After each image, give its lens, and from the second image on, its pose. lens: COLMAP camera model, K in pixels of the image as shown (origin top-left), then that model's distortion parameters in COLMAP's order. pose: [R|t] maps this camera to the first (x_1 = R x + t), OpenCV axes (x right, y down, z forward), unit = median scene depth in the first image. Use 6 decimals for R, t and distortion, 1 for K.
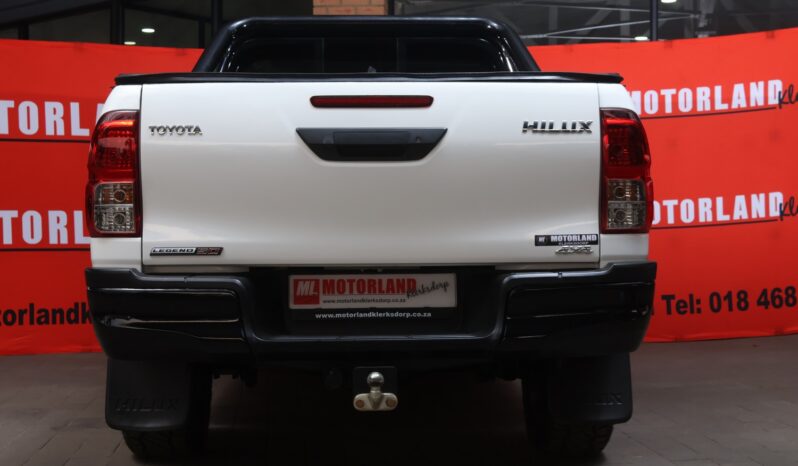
lens RADIAL K [[1225.4, 0, 388.6], [0, 1225.4, 211.3], [0, 0, 1]] dist [-0.057349, 0.000000]
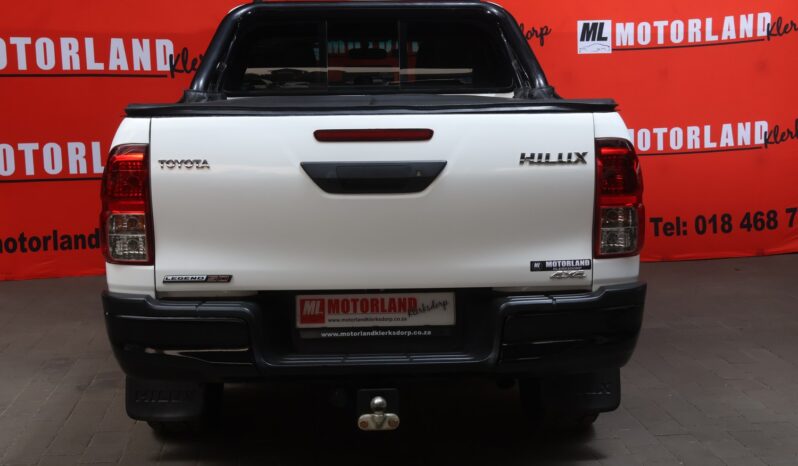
lens RADIAL K [[1157.5, 0, 383.7], [0, 1157.5, 247.4], [0, 0, 1]] dist [-0.068161, 0.000000]
pose [[0.999969, -0.003081, -0.007203, 0.001384], [0.003975, 0.991821, 0.127579, -0.114539], [0.006751, -0.127603, 0.991802, 0.021944]]
